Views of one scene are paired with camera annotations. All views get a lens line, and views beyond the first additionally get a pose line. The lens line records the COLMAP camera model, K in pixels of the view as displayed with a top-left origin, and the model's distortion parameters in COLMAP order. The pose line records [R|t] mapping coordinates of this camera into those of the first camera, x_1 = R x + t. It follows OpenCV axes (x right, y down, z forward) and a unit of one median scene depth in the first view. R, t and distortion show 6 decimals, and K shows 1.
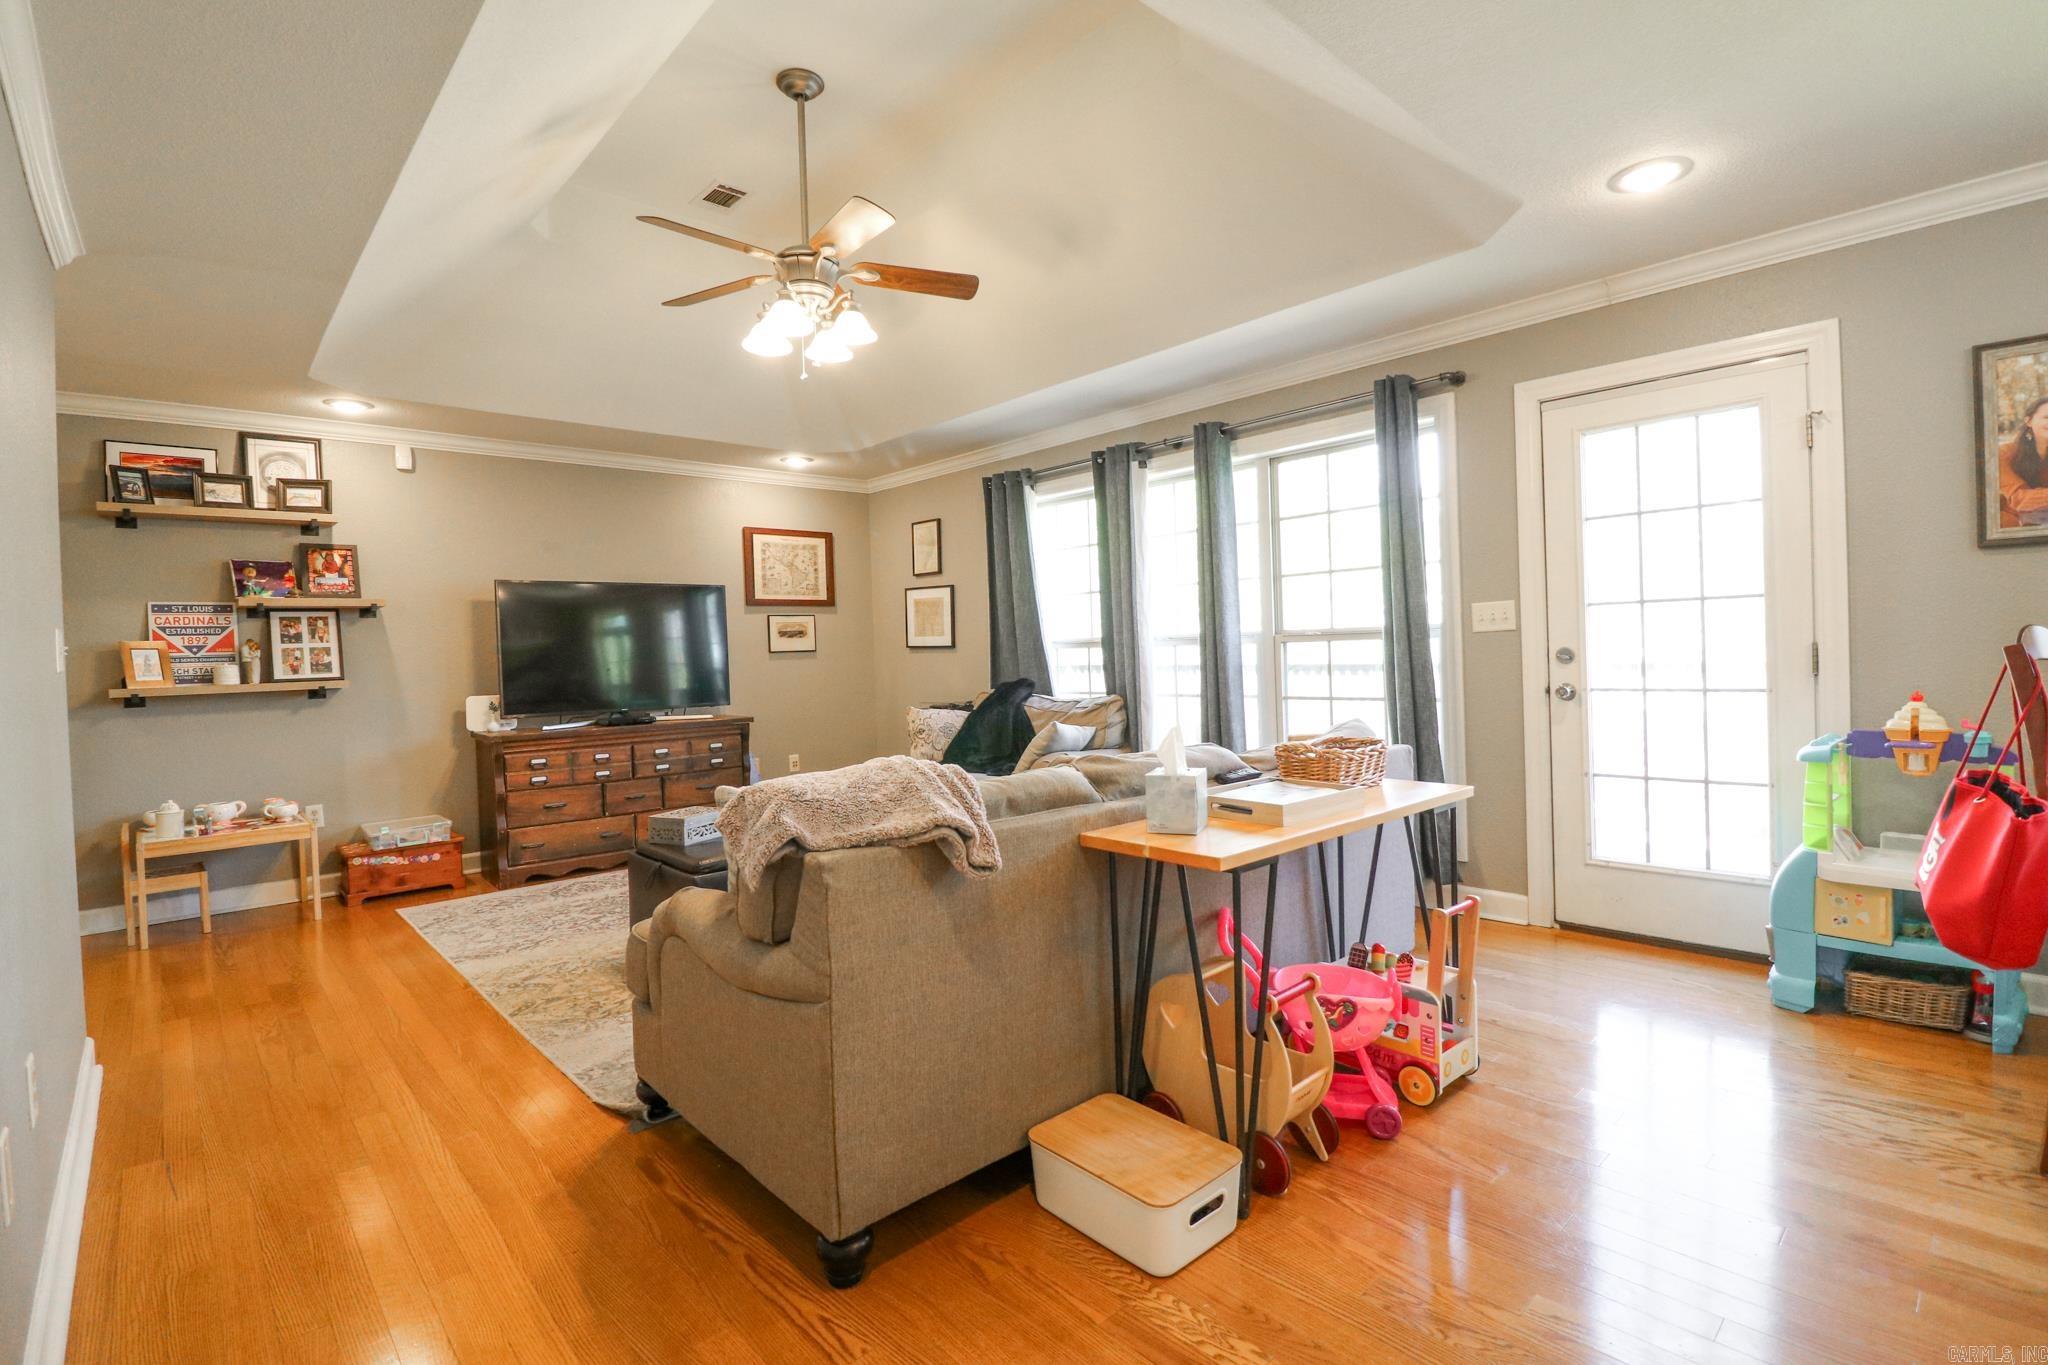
lens RADIAL K [[941.0, 0, 1021.0], [0, 941.0, 669.6], [0, 0, 1]] dist [-0.008109, -0.008984]
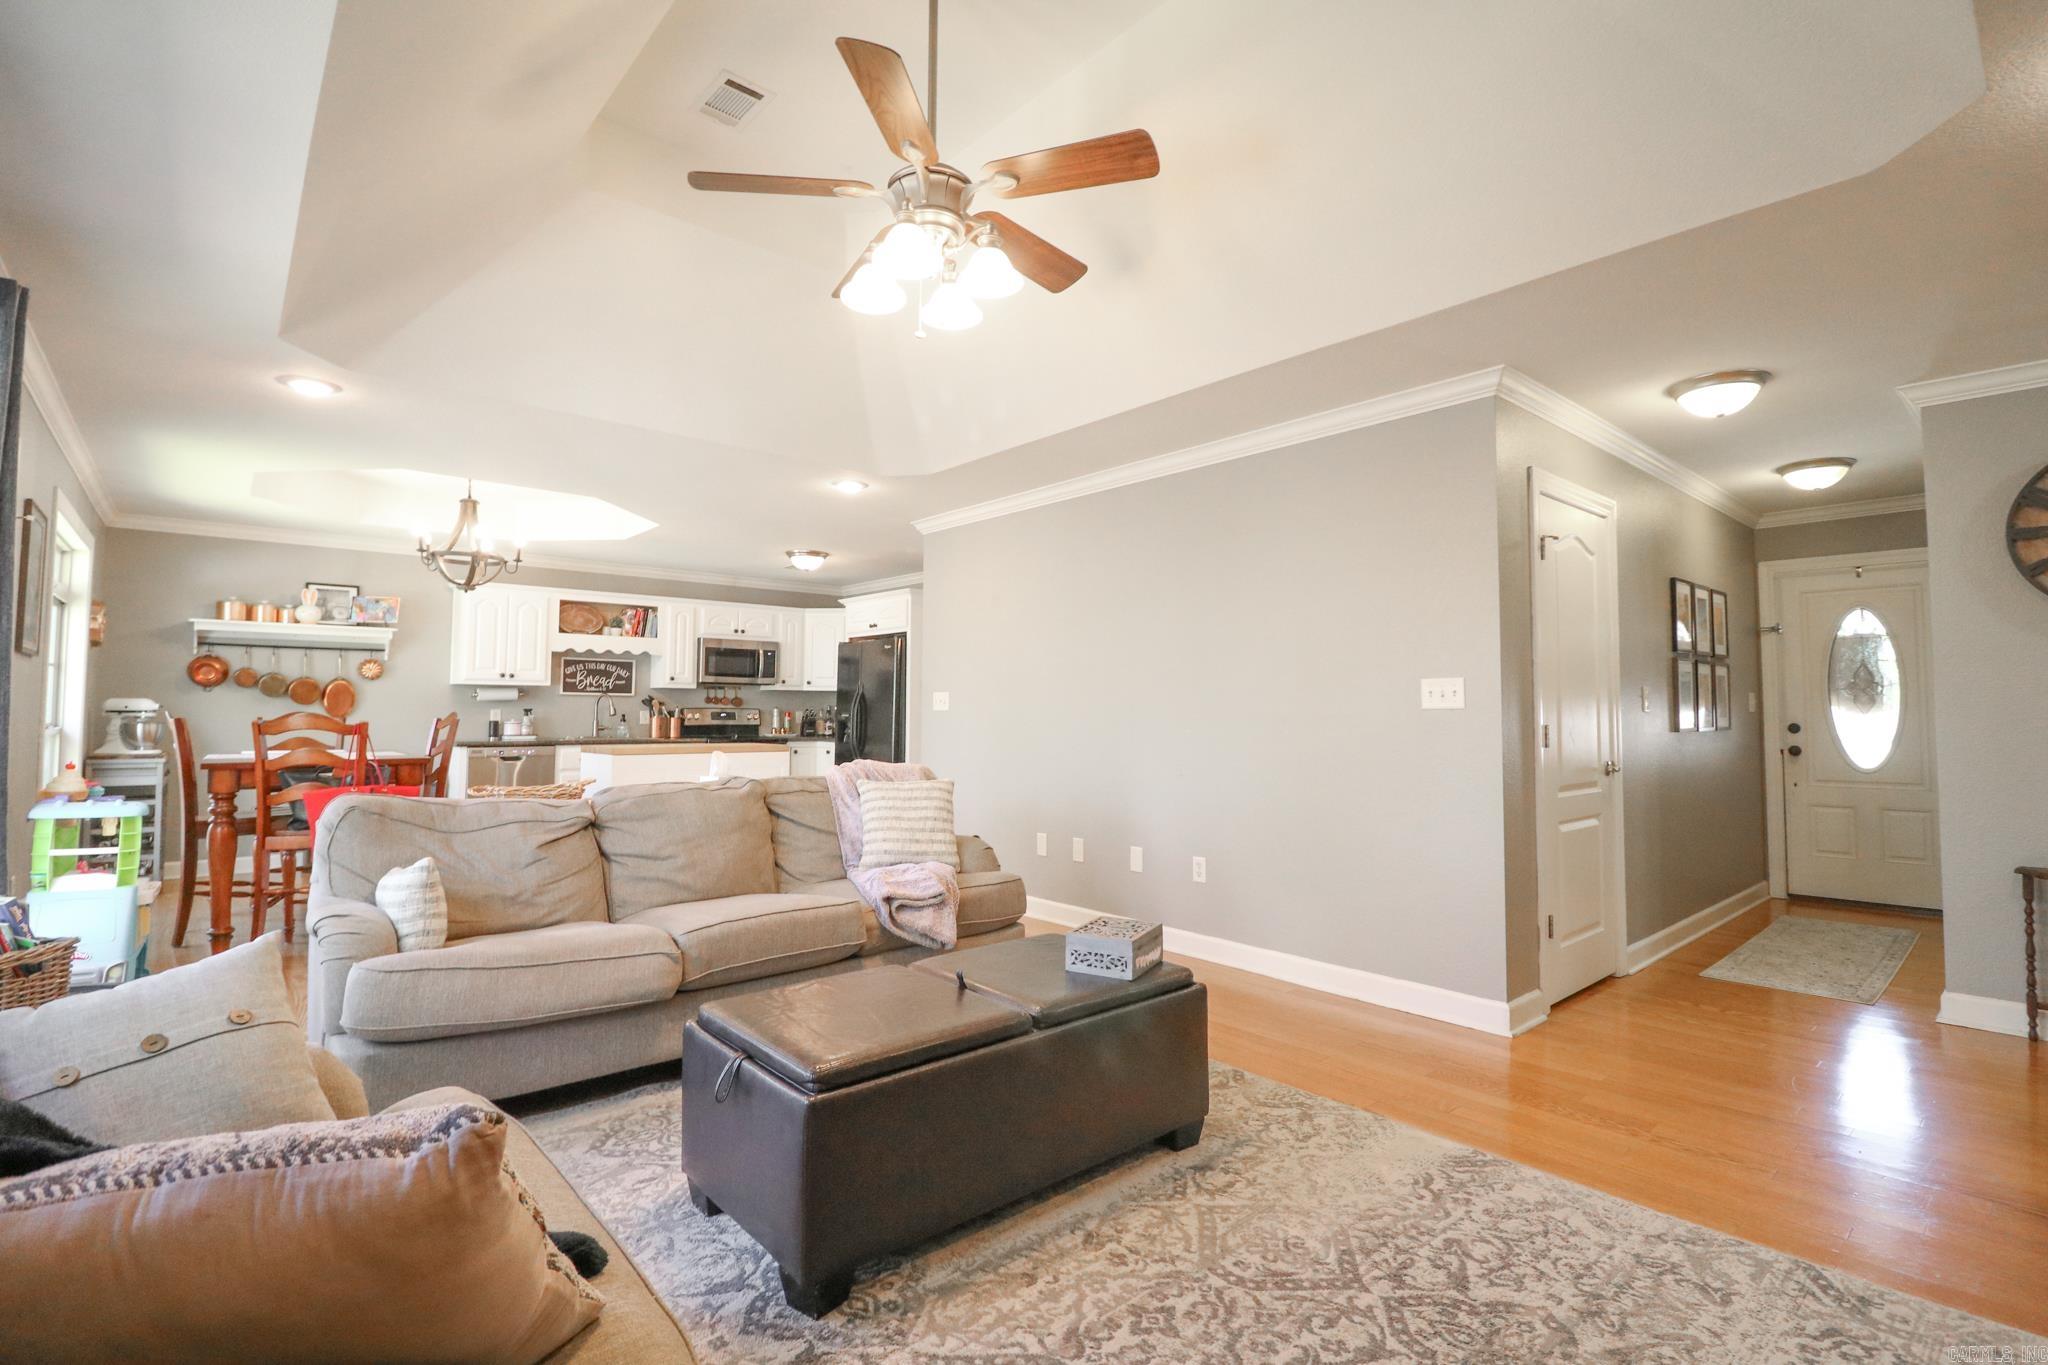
lens RADIAL K [[941.0, 0, 1017.5], [0, 941.0, 666.2], [0, 0, 1]] dist [-0.008109, -0.008984]
pose [[-0.999149, 0.030016, 0.028308, -0.395747], [0.029249, 0.999204, -0.027124, -0.035723], [-0.029099, -0.026273, -0.999231, 2.219017]]
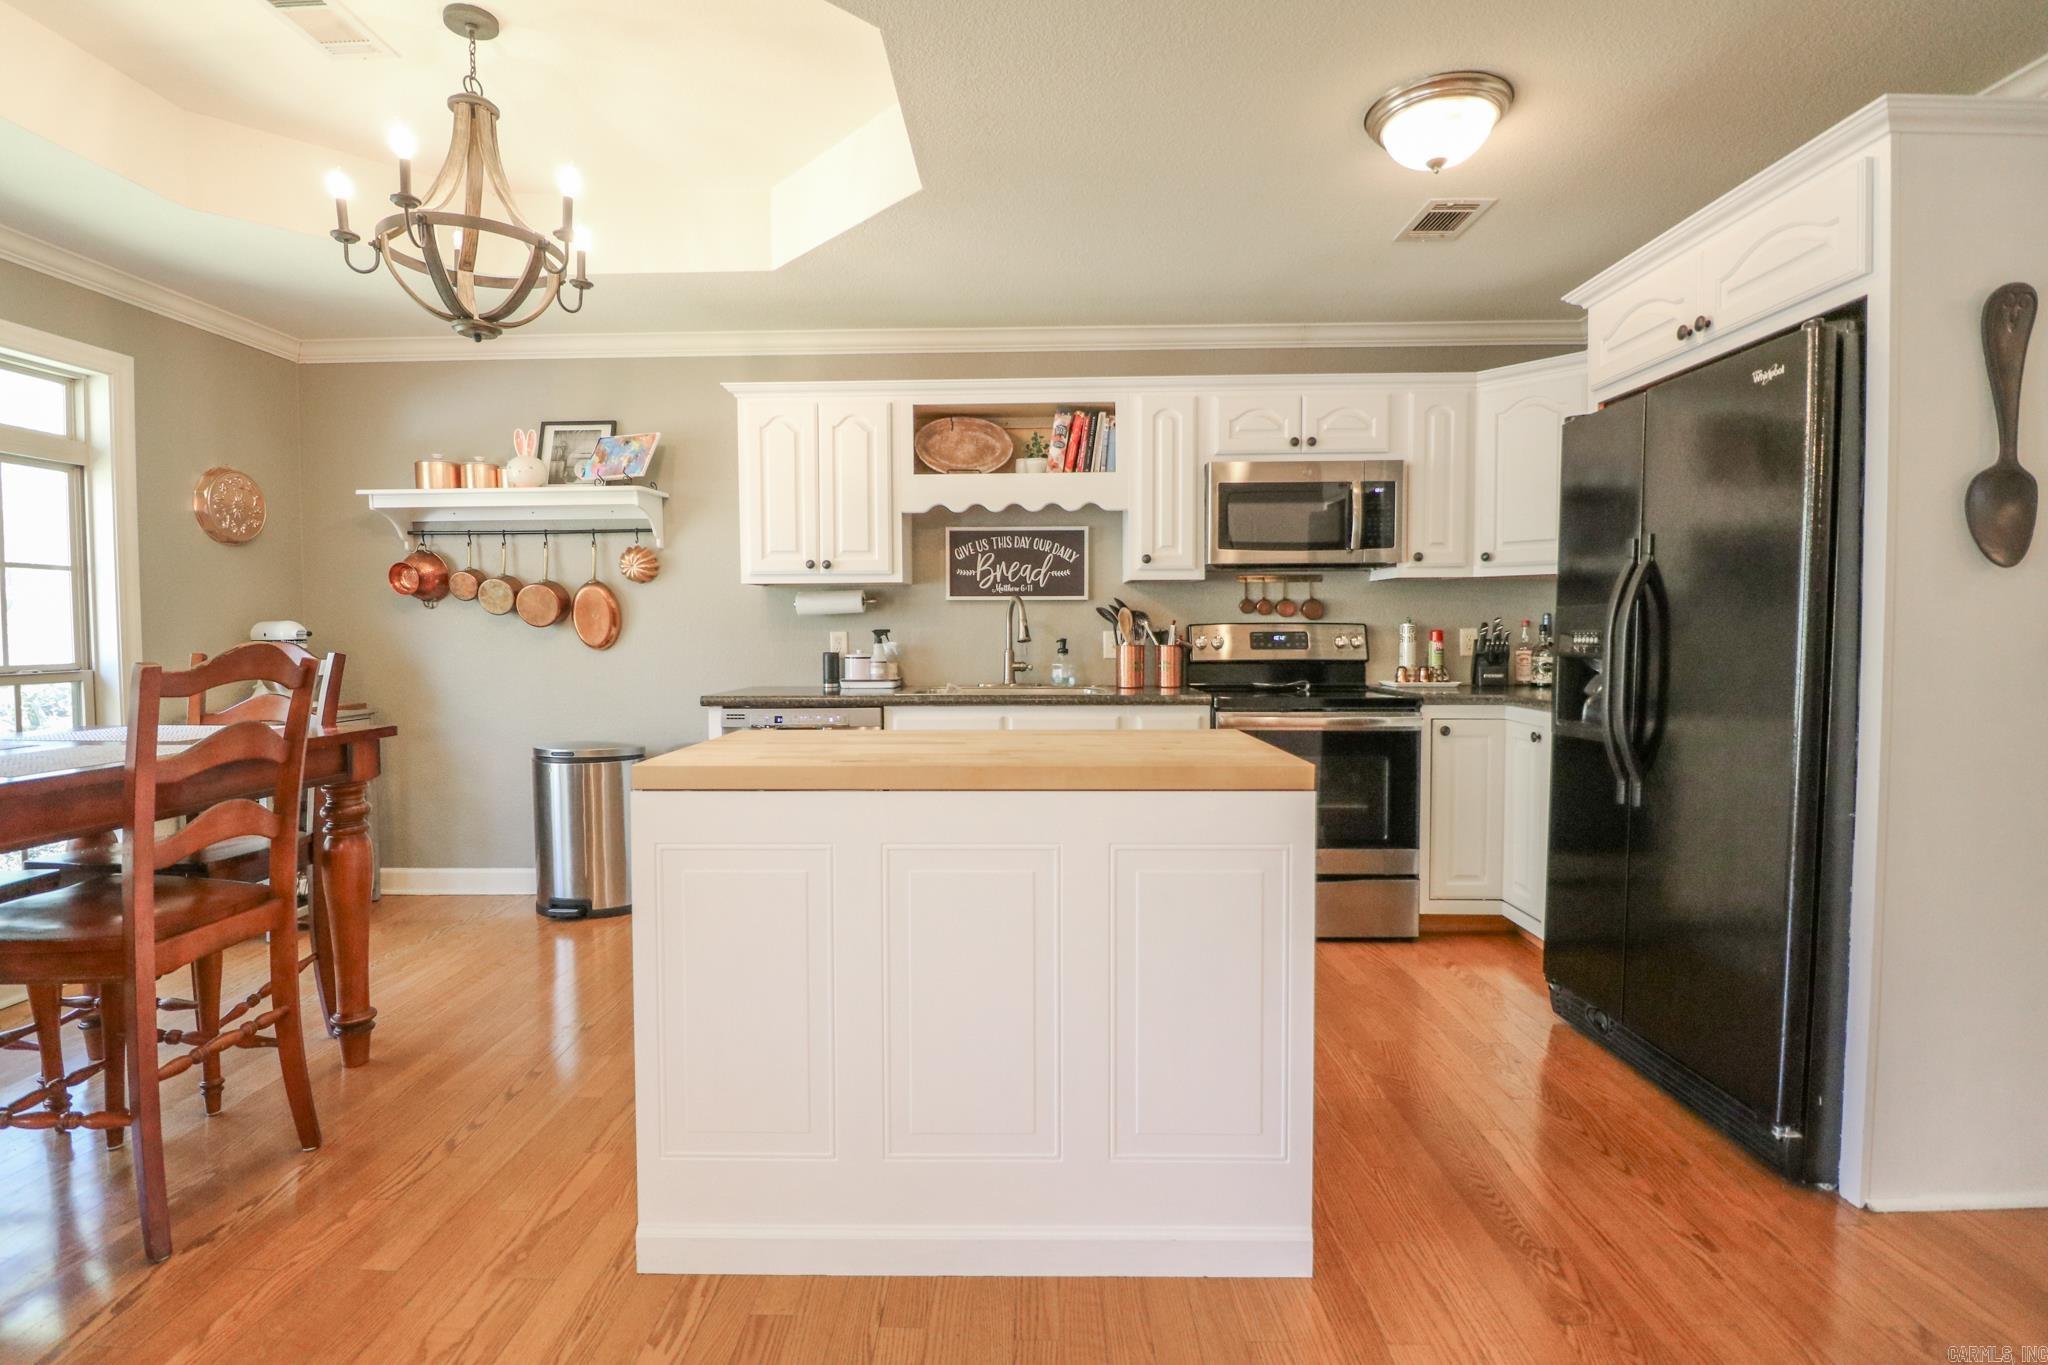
lens RADIAL K [[941.0, 0, 1015.1], [0, 941.0, 666.2], [0, 0, 1]] dist [-0.008109, -0.008984]
pose [[-0.720379, 0.011019, 0.693494, -0.014010], [0.045807, 0.998447, 0.031717, -0.007637], [-0.692067, 0.054615, -0.719764, 0.392181]]
